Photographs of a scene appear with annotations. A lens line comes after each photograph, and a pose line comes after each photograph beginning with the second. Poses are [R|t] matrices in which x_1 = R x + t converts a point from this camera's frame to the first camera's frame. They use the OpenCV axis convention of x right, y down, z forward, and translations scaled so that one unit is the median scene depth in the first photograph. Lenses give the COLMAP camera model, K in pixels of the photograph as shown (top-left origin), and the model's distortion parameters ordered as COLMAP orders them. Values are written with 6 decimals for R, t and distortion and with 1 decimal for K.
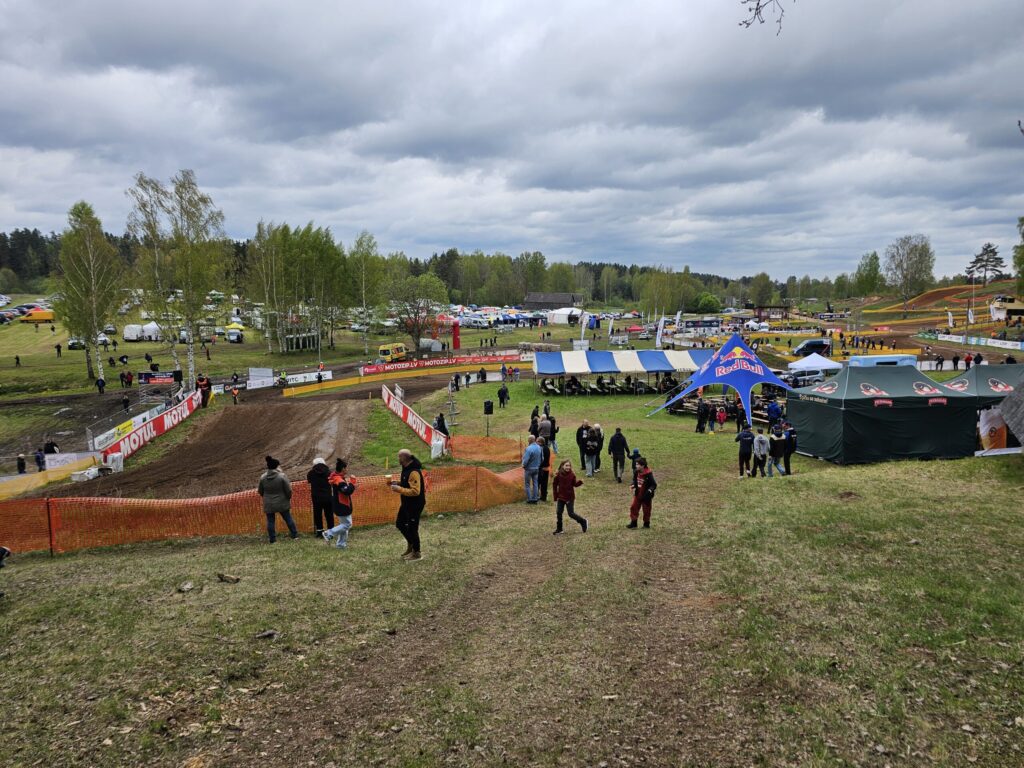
lens RADIAL K [[687.9, 0, 512.0], [0, 687.9, 384.0], [0, 0, 1]] dist [0.043622, -0.022109]
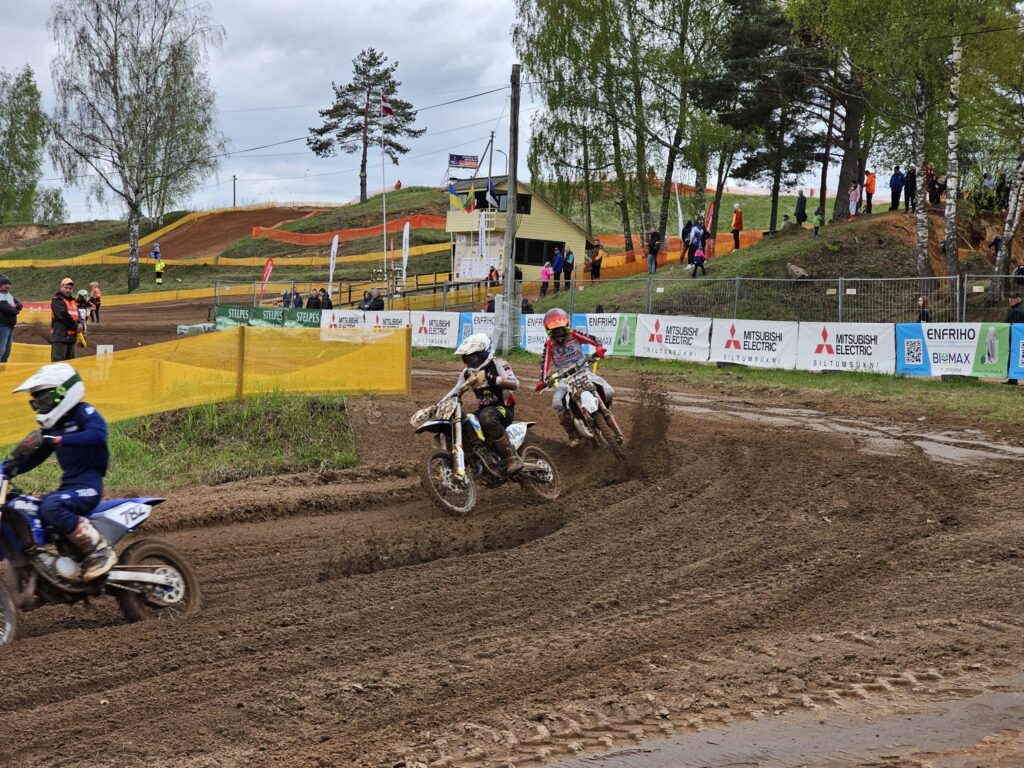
lens RADIAL K [[2074.2, 0, 512.0], [0, 2074.2, 384.0], [0, 0, 1]] dist [0.049134, -0.083171]
pose [[0.766173, 0.012228, 0.642517, 0.167781], [0.029968, 0.998051, -0.054729, -0.012106], [-0.641935, 0.061187, 0.764314, 0.303223]]
